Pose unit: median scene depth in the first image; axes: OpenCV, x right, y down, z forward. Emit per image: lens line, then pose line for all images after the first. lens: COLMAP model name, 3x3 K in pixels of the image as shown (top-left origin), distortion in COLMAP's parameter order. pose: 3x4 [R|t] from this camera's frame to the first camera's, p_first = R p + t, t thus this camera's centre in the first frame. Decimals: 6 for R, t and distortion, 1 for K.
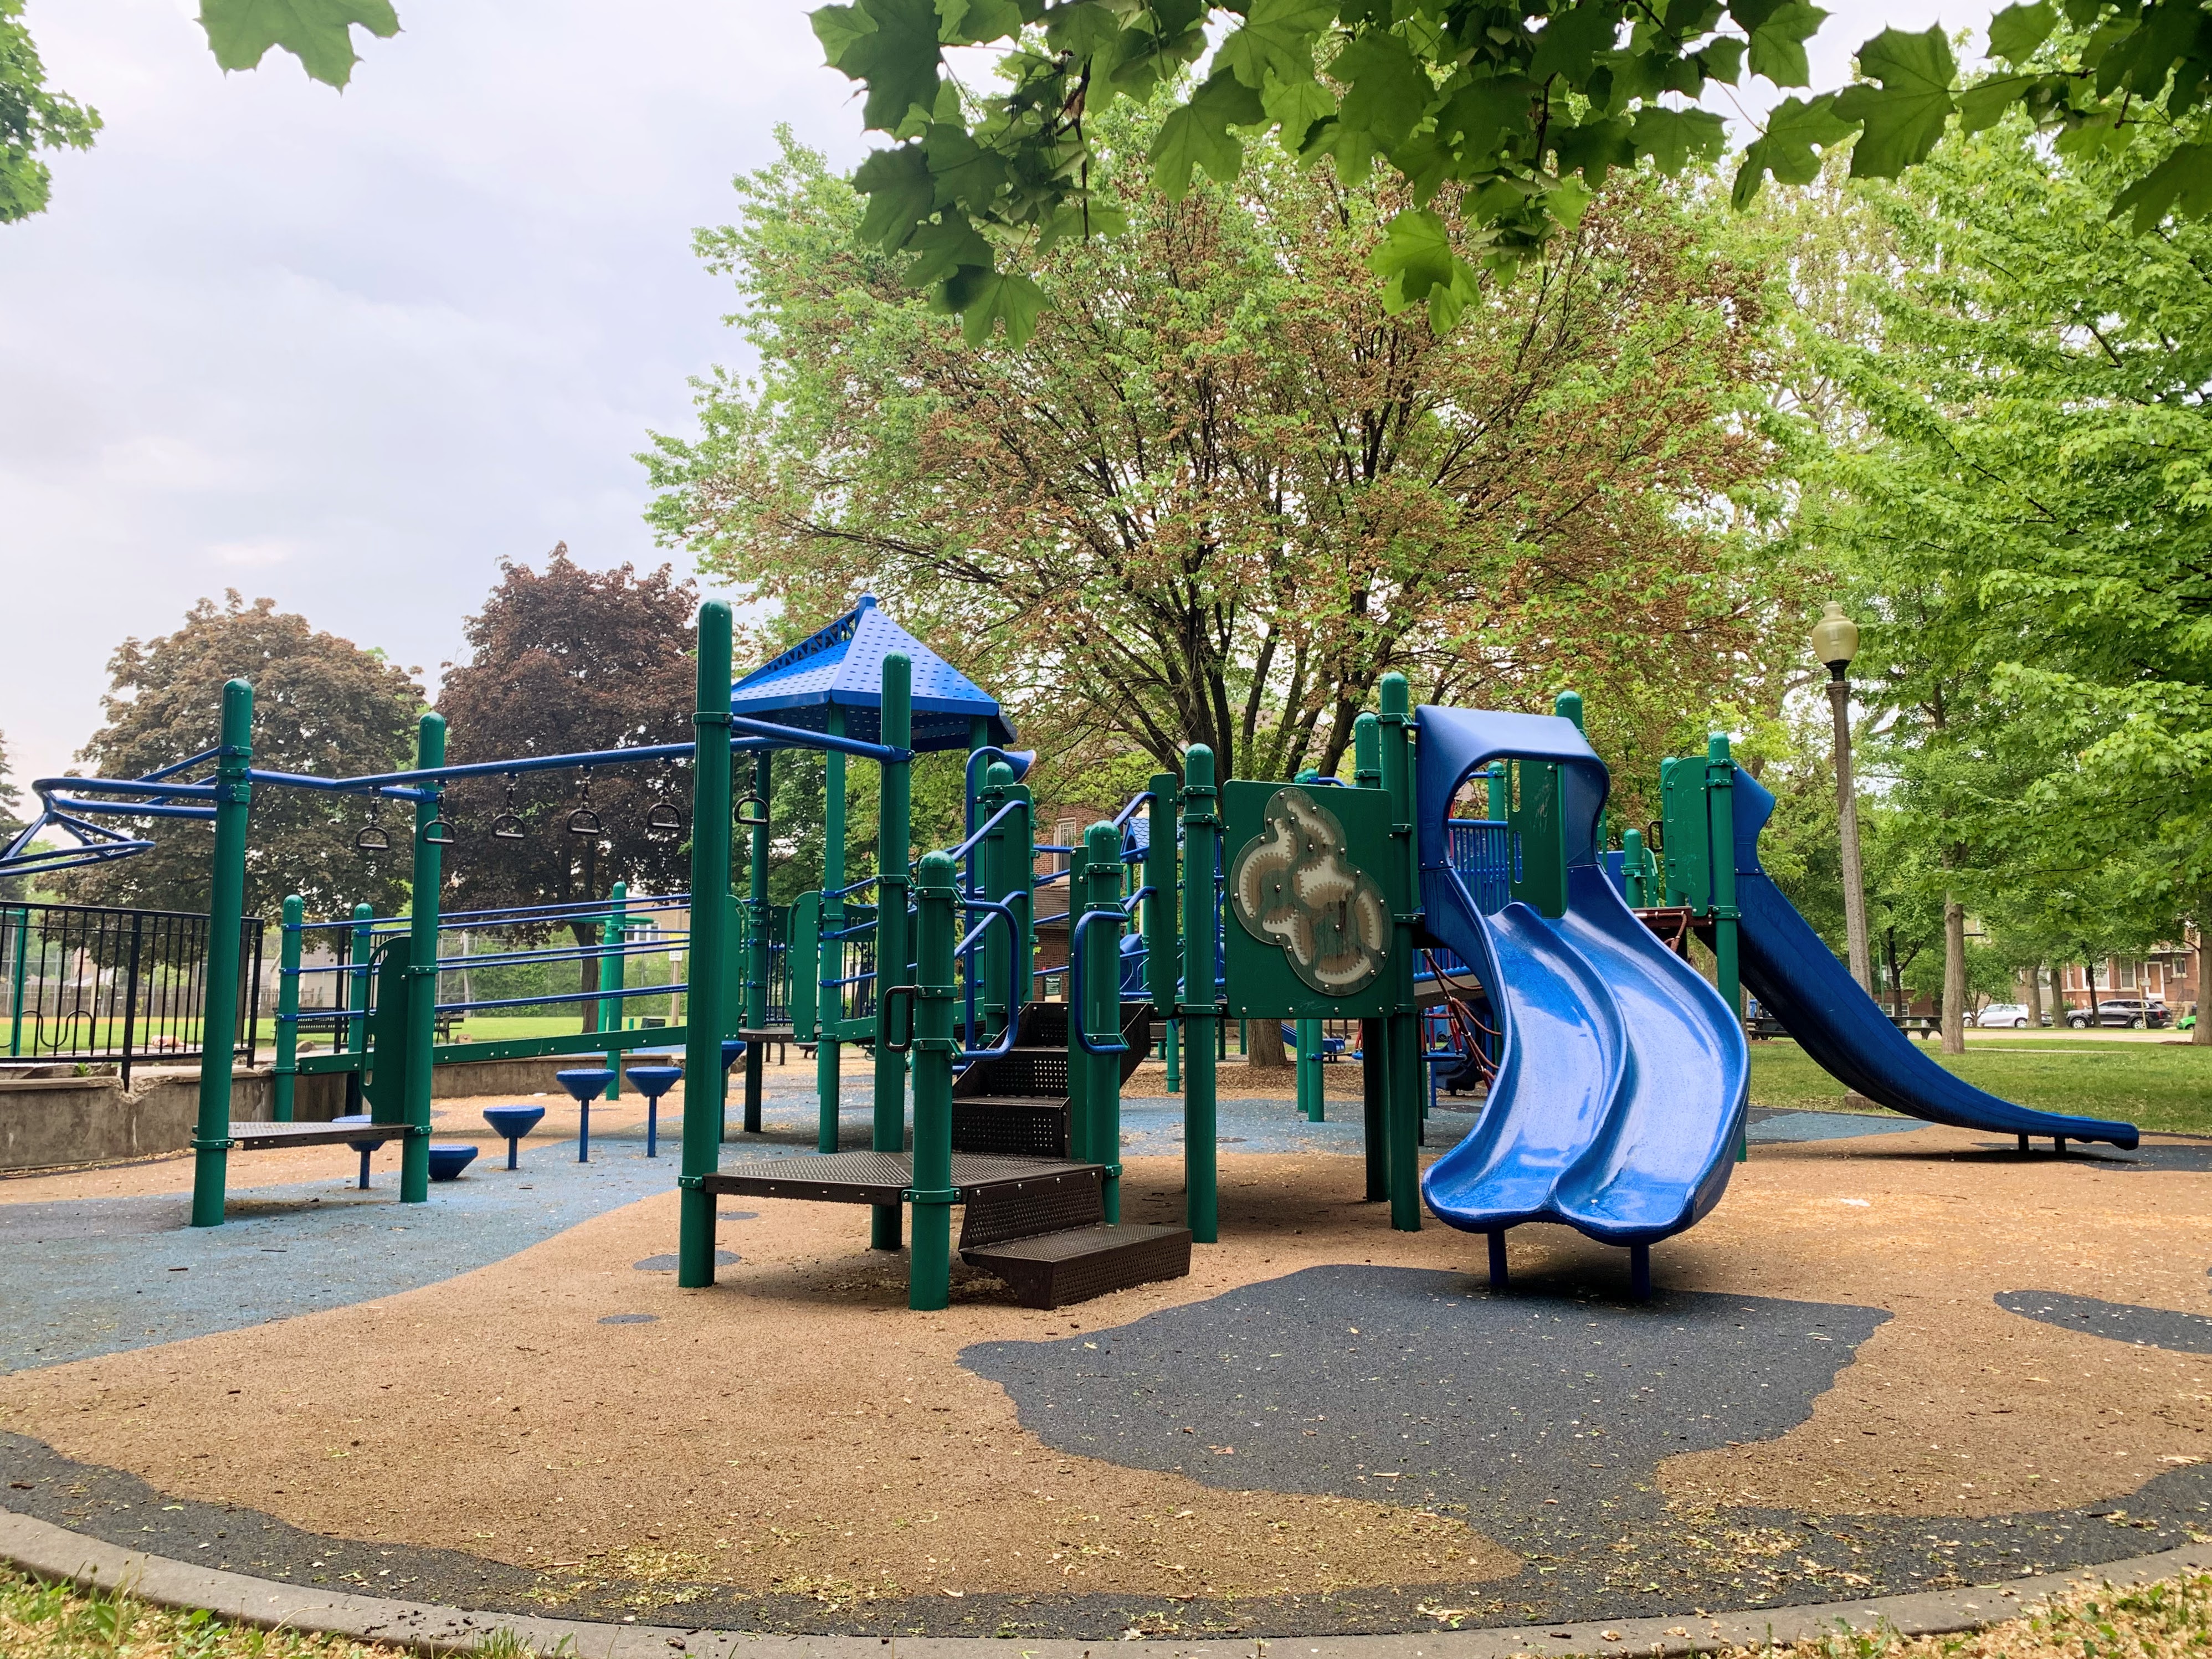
lens RADIAL K [[1645.4, 0, 1099.9], [0, 1645.4, 829.7], [0, 0, 1]] dist [0.061159, -0.146287]
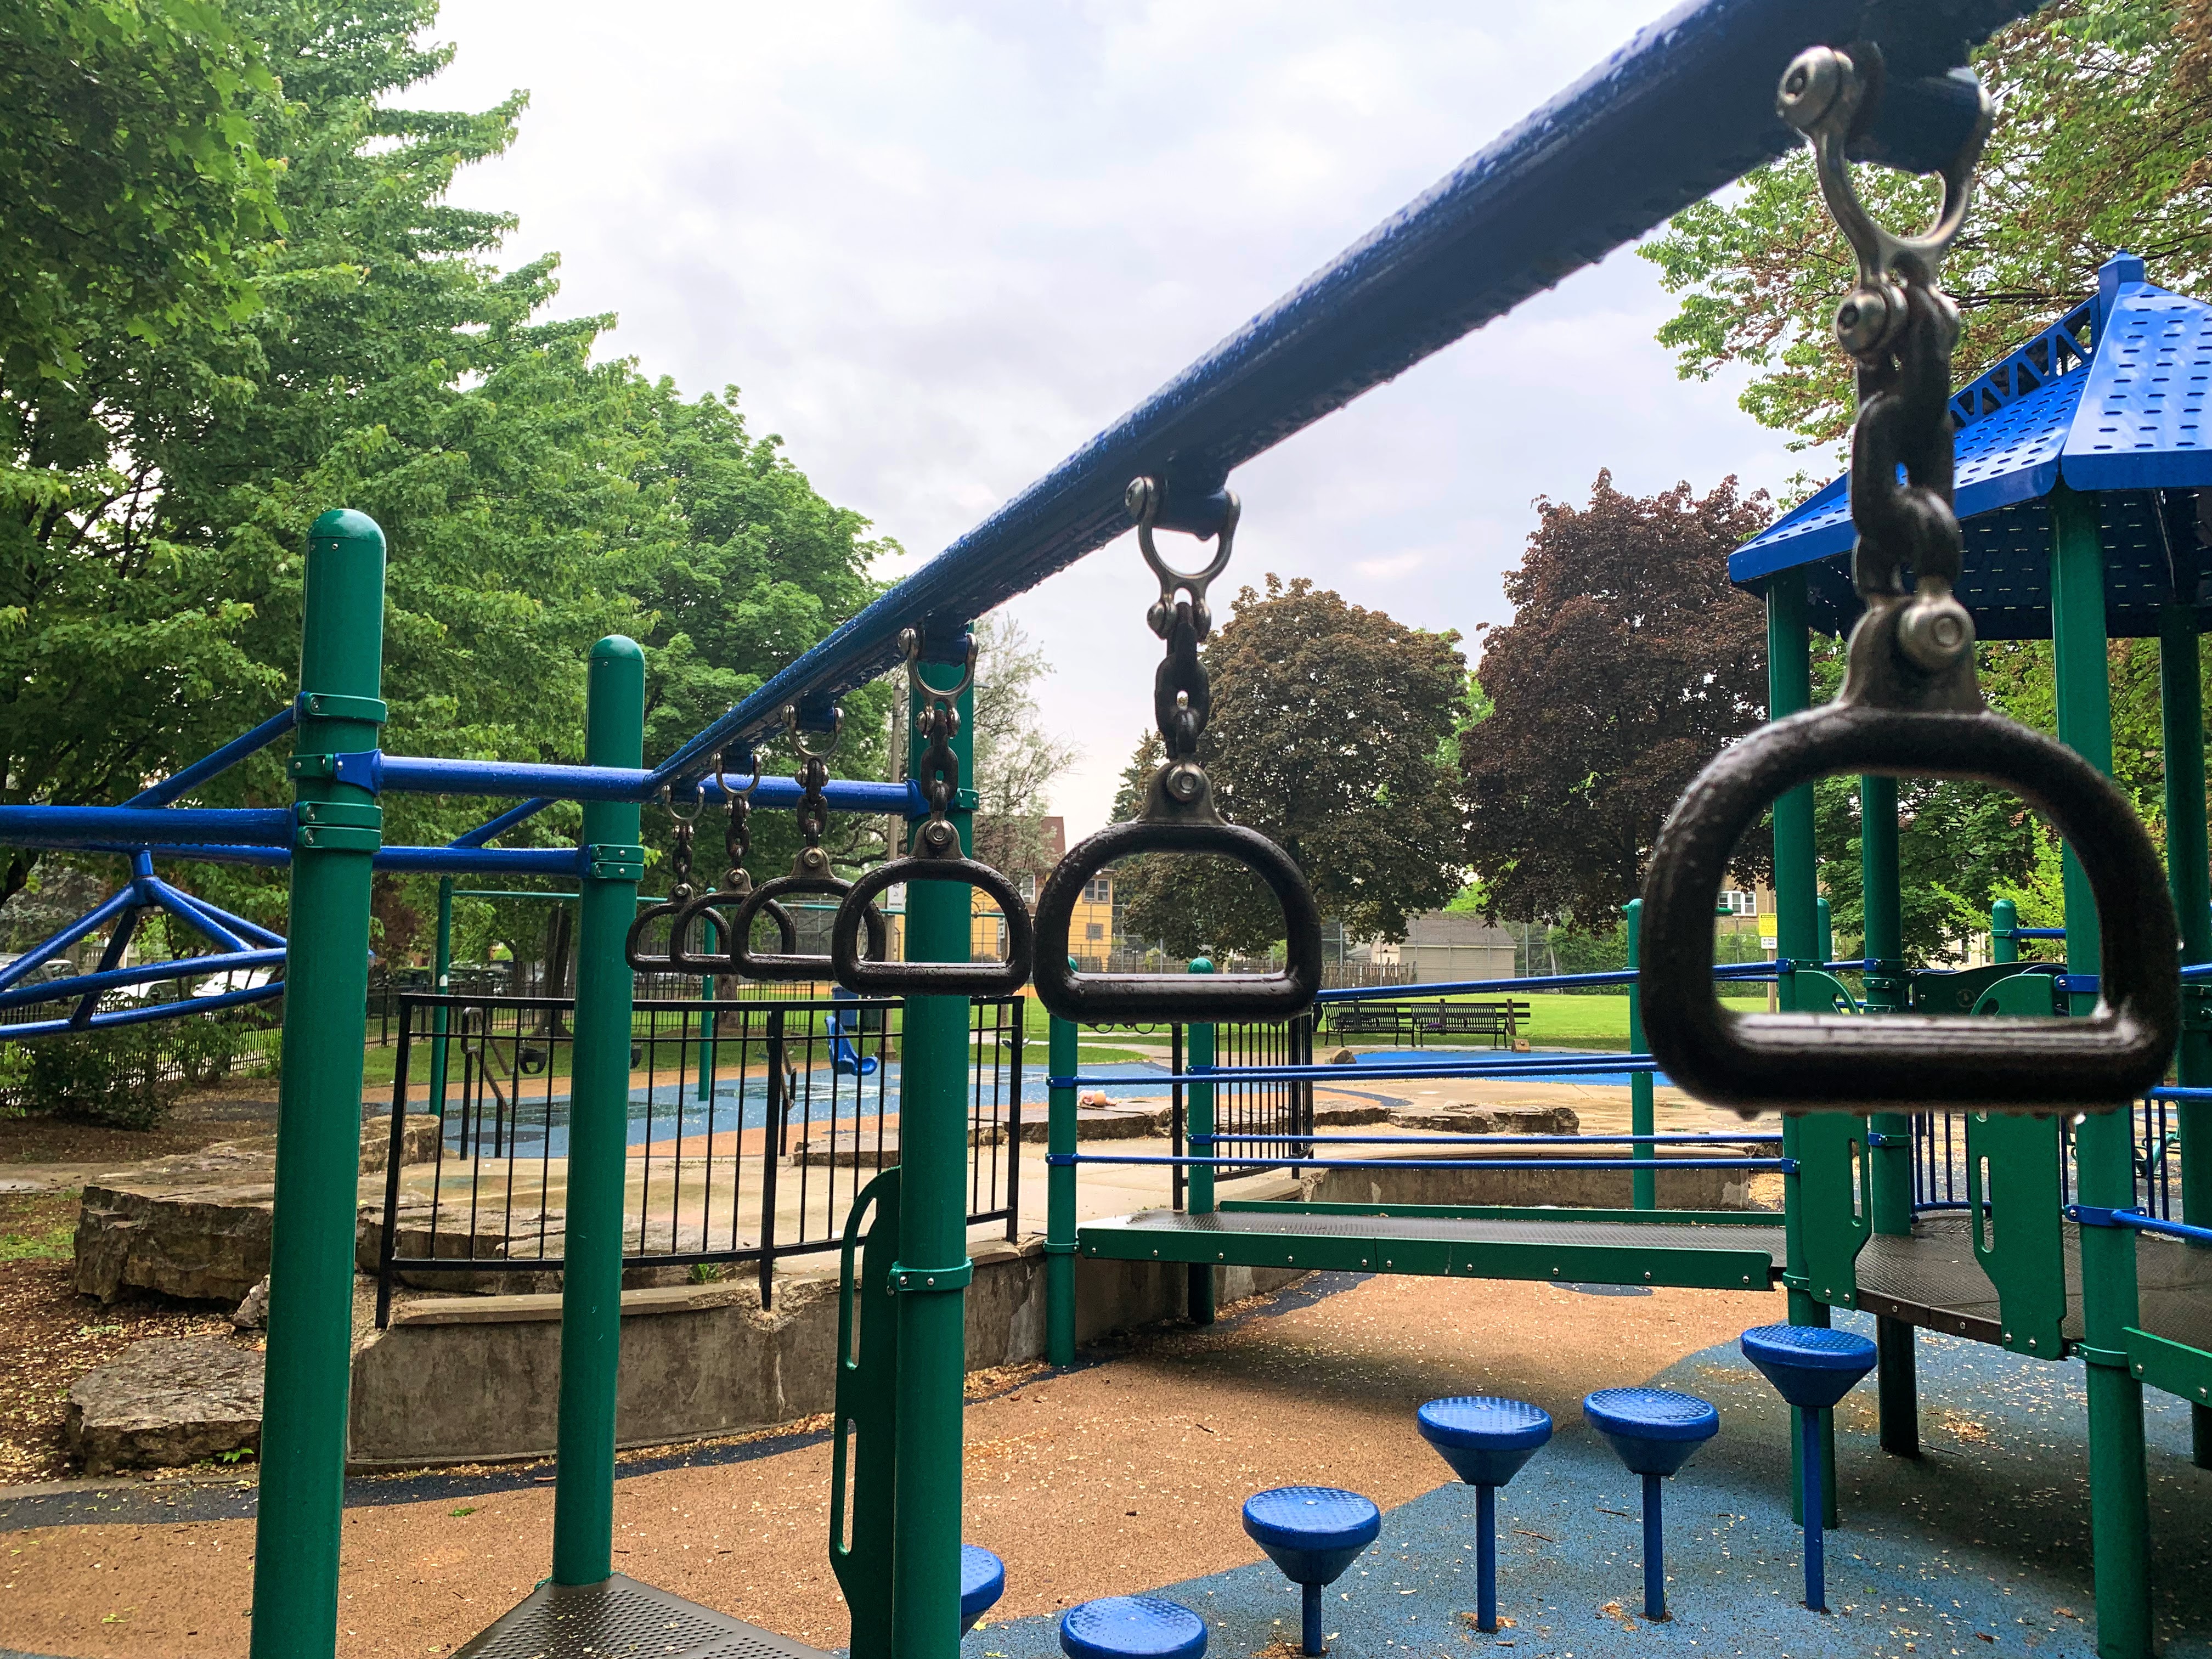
lens RADIAL K [[1645.5, 0, 1099.9], [0, 1645.5, 829.7], [0, 0, 1]] dist [0.061159, -0.146287]
pose [[0.803253, -0.039369, -0.594335, -0.031922], [0.051866, 0.998646, 0.003948, -0.003203], [0.593375, -0.033997, 0.804208, 0.150217]]
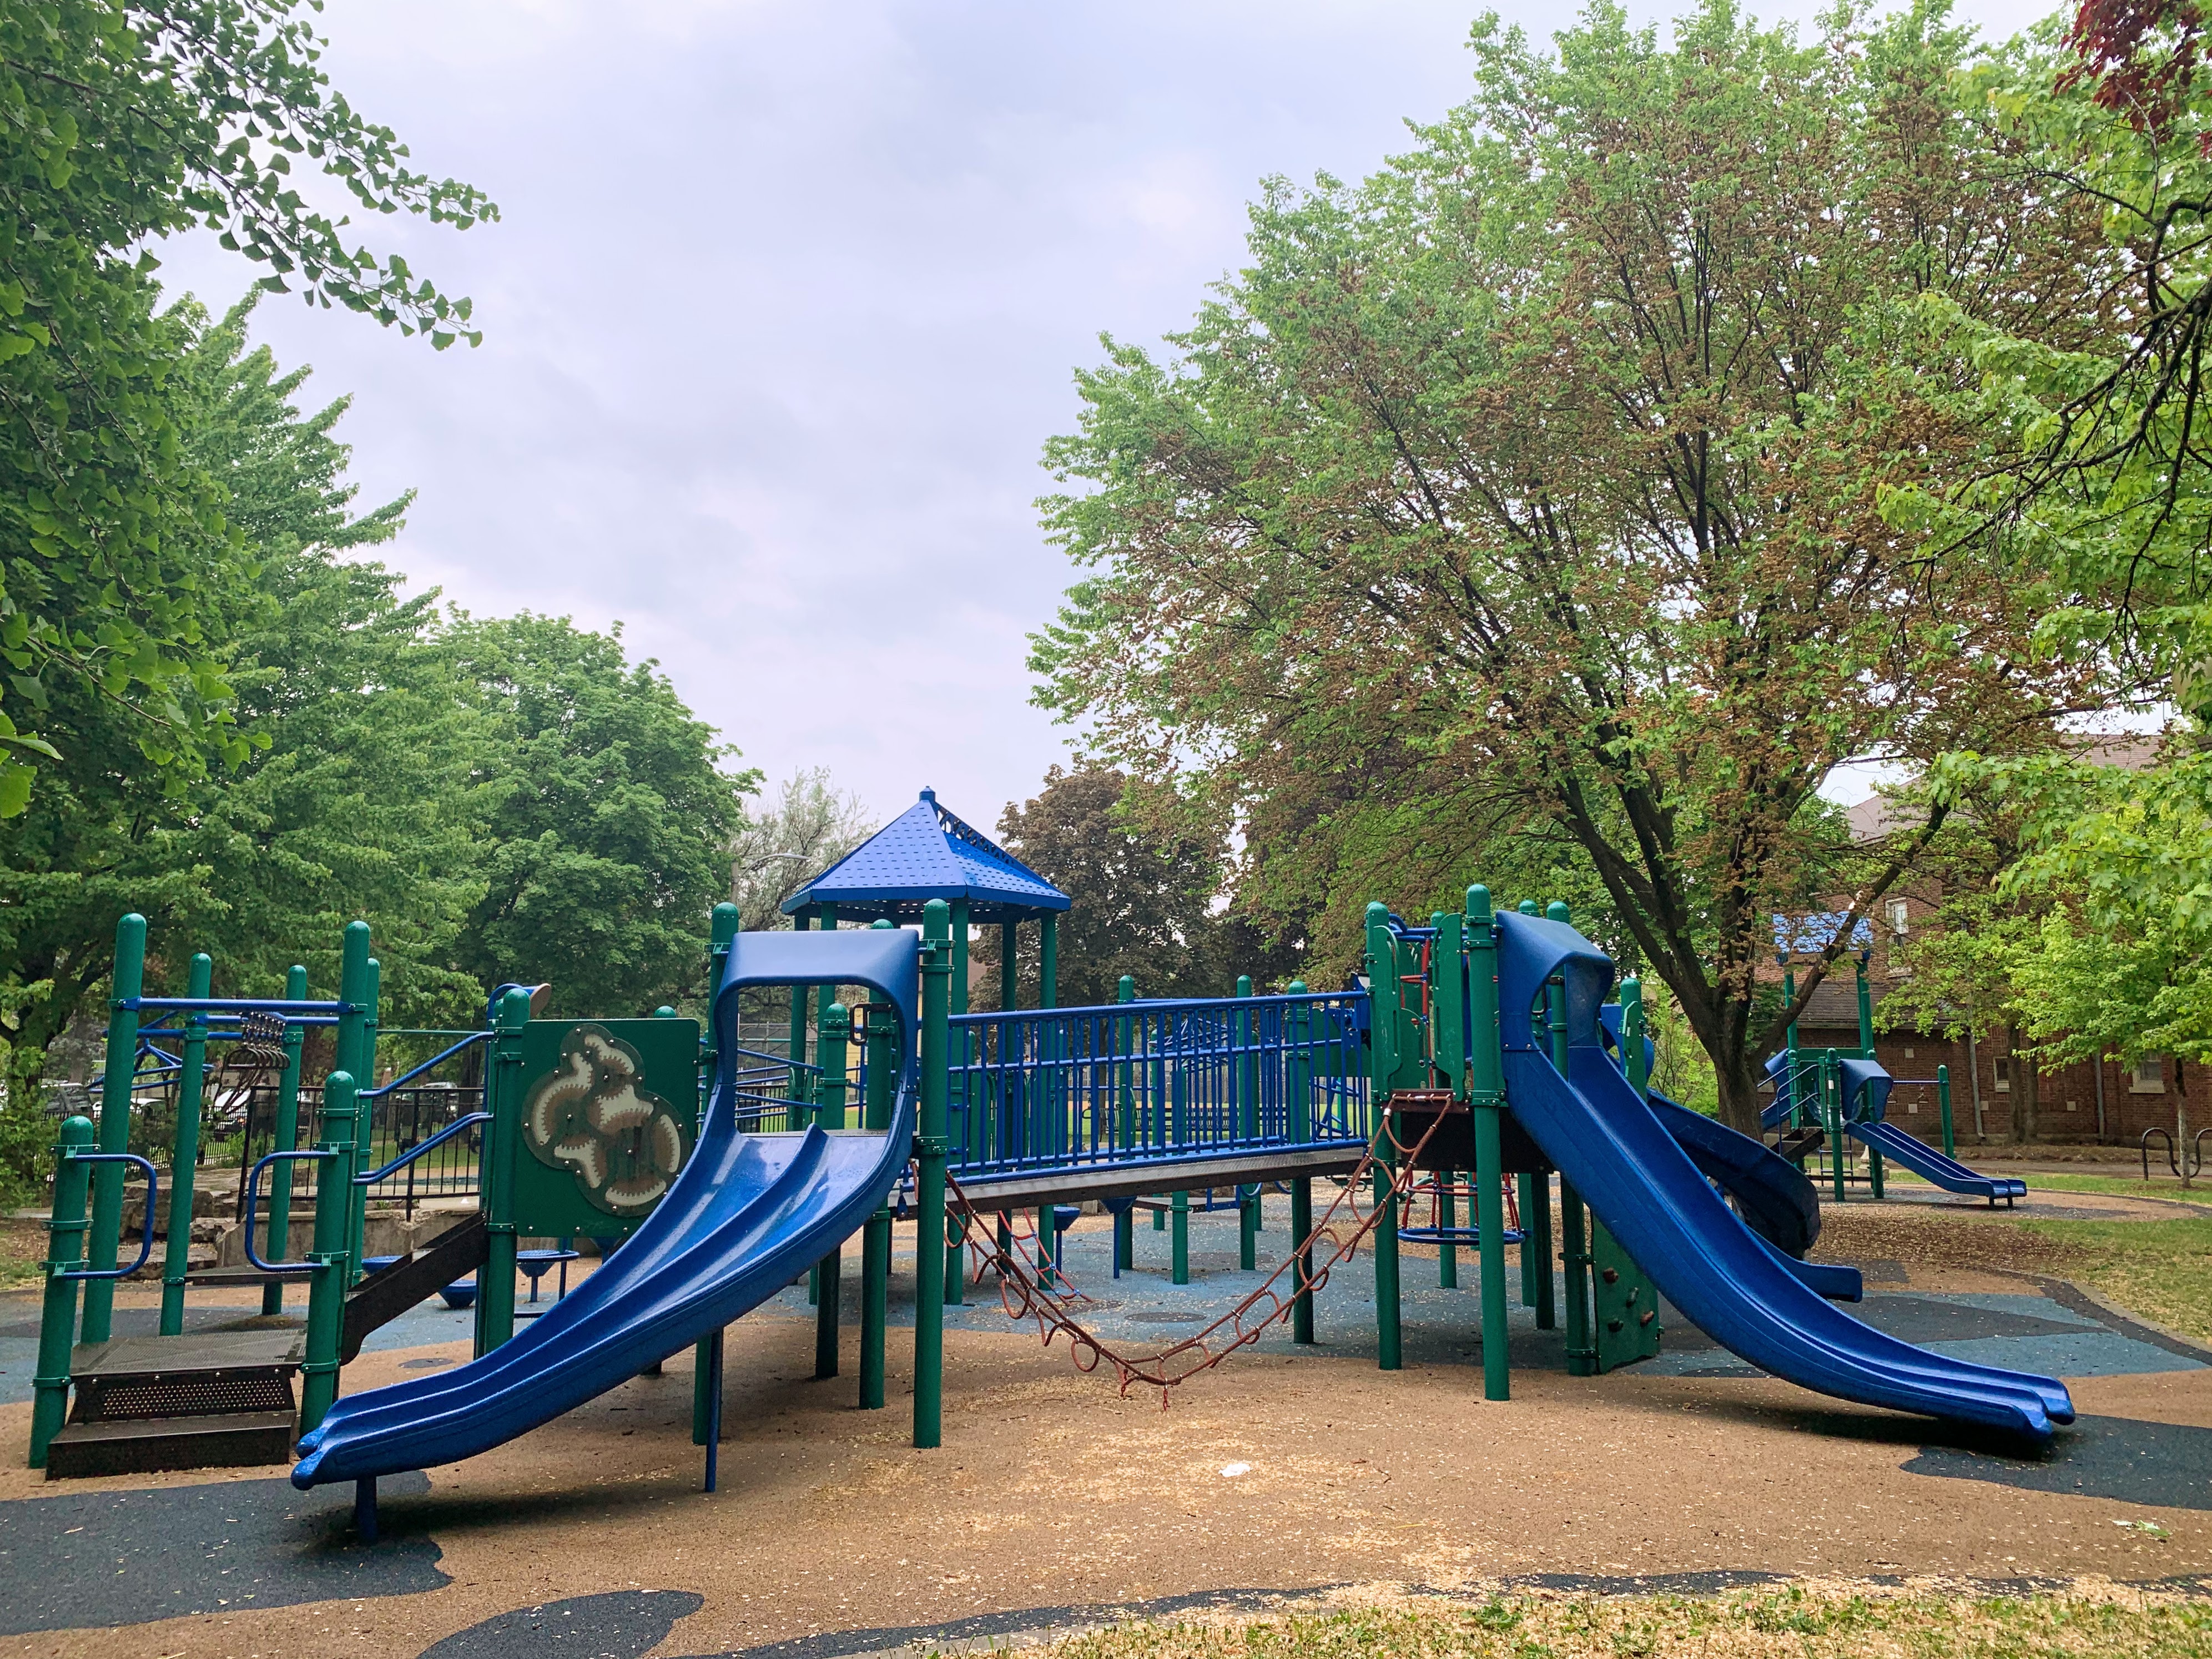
lens RADIAL K [[1645.4, 0, 1099.9], [0, 1645.4, 829.7], [0, 0, 1]] dist [0.061159, -0.146287]
pose [[0.802070, -0.089631, -0.590466, 0.185977], [0.062831, 0.995851, -0.065819, -0.010673], [0.593916, 0.015692, 0.804374, 0.055179]]
